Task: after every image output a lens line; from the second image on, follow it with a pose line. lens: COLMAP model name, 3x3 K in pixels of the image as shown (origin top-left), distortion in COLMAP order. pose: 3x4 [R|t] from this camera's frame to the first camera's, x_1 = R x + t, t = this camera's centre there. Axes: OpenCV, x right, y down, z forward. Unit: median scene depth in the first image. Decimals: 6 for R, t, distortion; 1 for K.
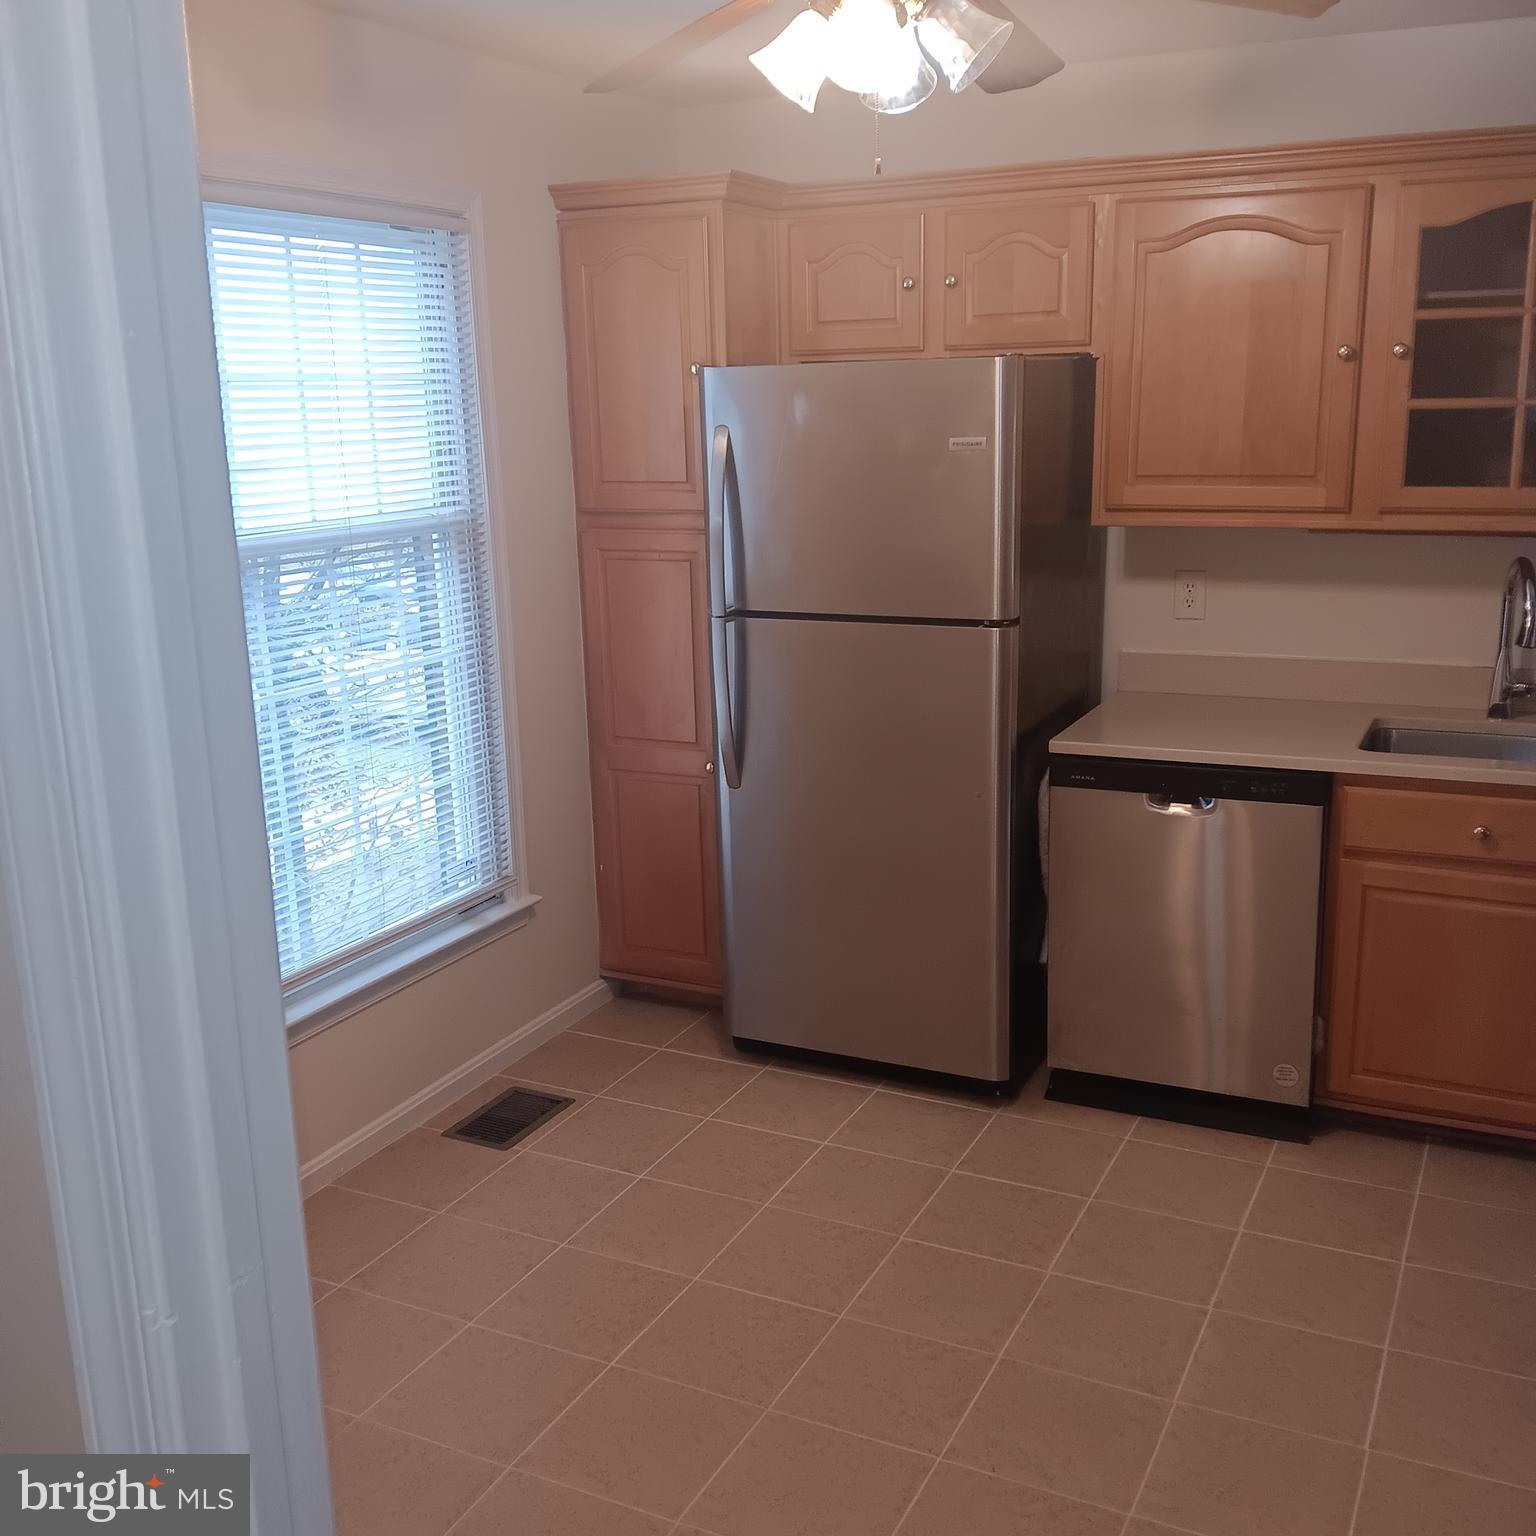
lens RADIAL K [[1616.8, 0, 759.4], [0, 1616.8, 773.3], [0, 0, 1]] dist [0.061440, 0.000000]
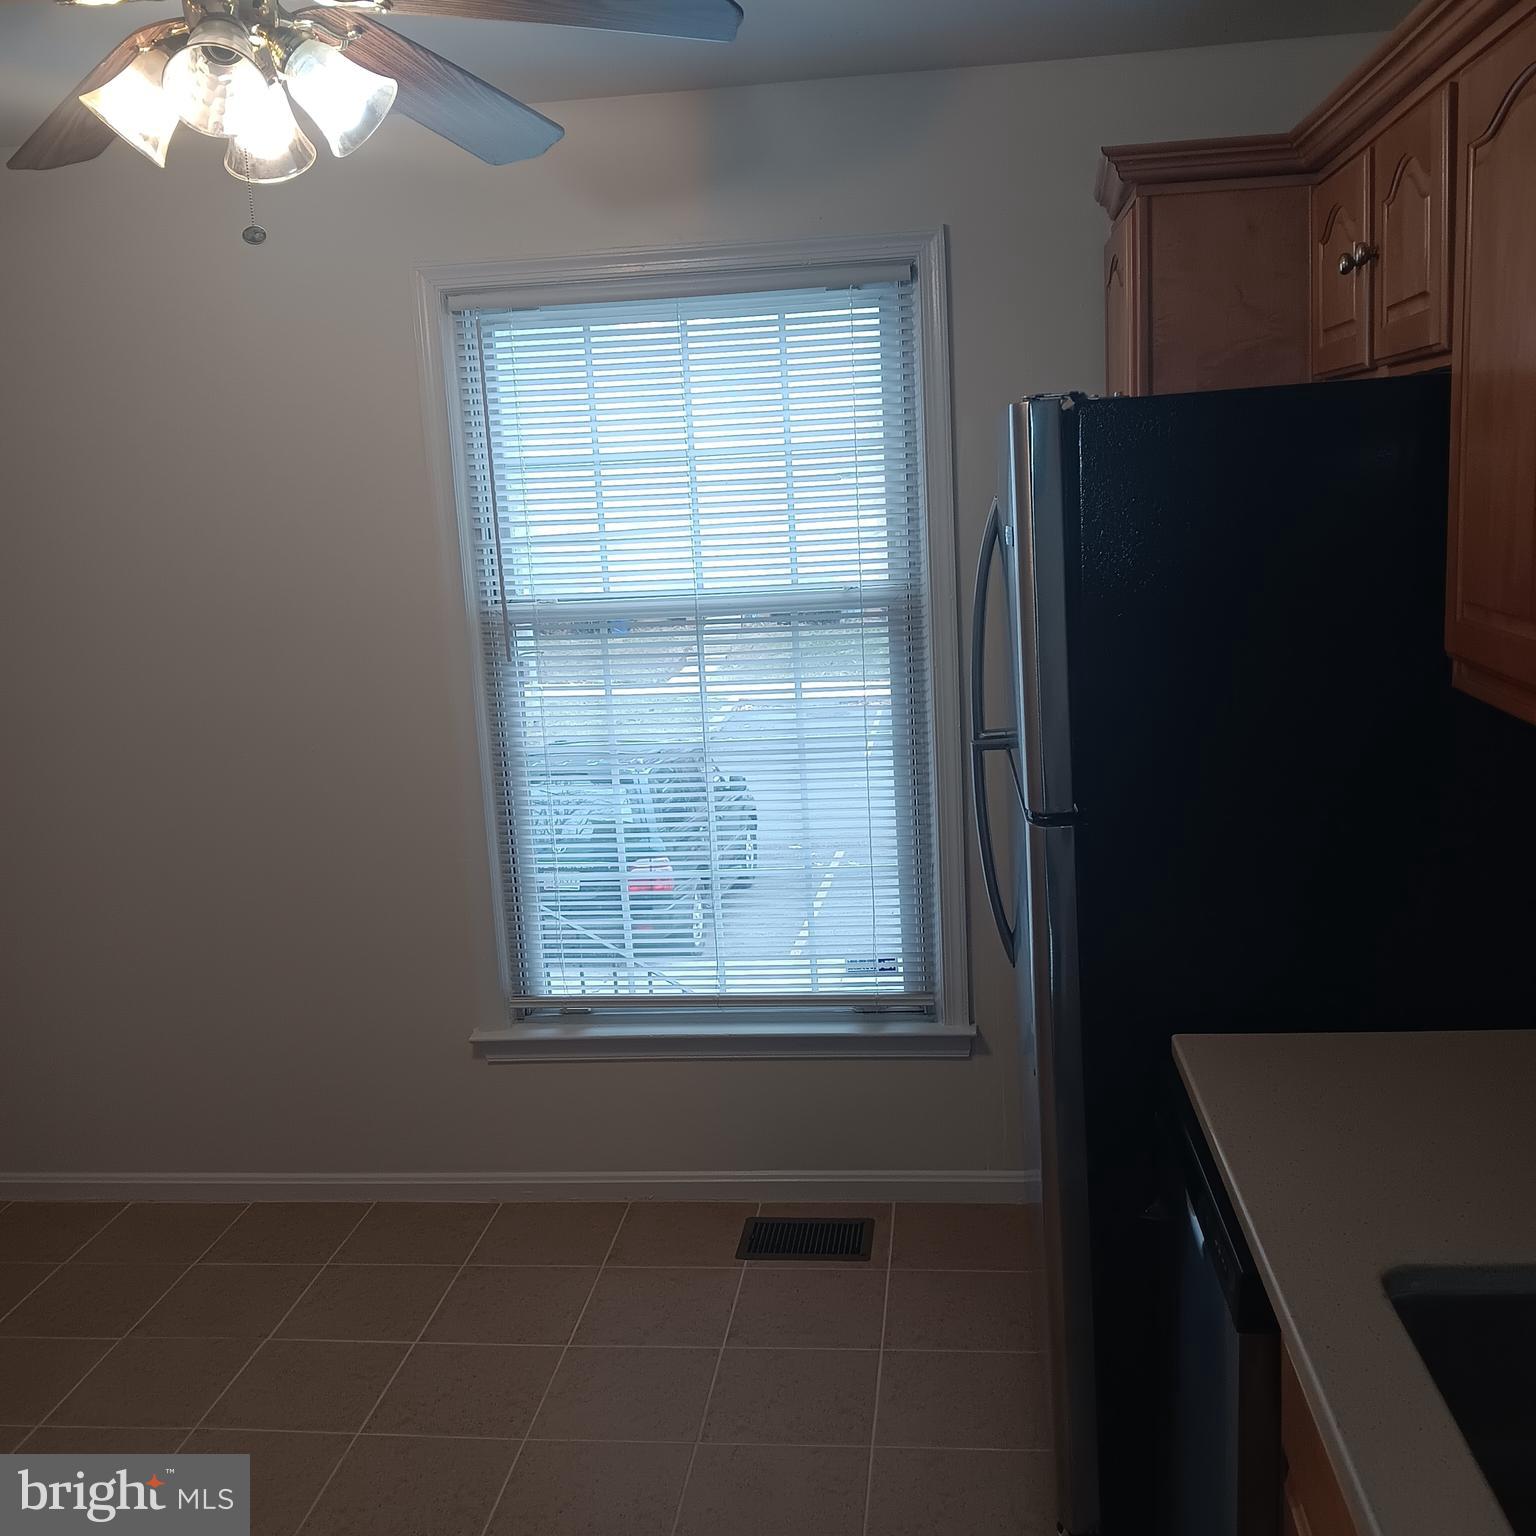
lens RADIAL K [[1616.8, 0, 736.6], [0, 1616.8, 755.9], [0, 0, 1]] dist [0.061440, 0.000000]
pose [[0.338515, 0.162384, -0.926844, 0.669946], [-0.161249, 0.980437, 0.112880, -0.160745], [0.927042, 0.111241, 0.358077, 0.623611]]
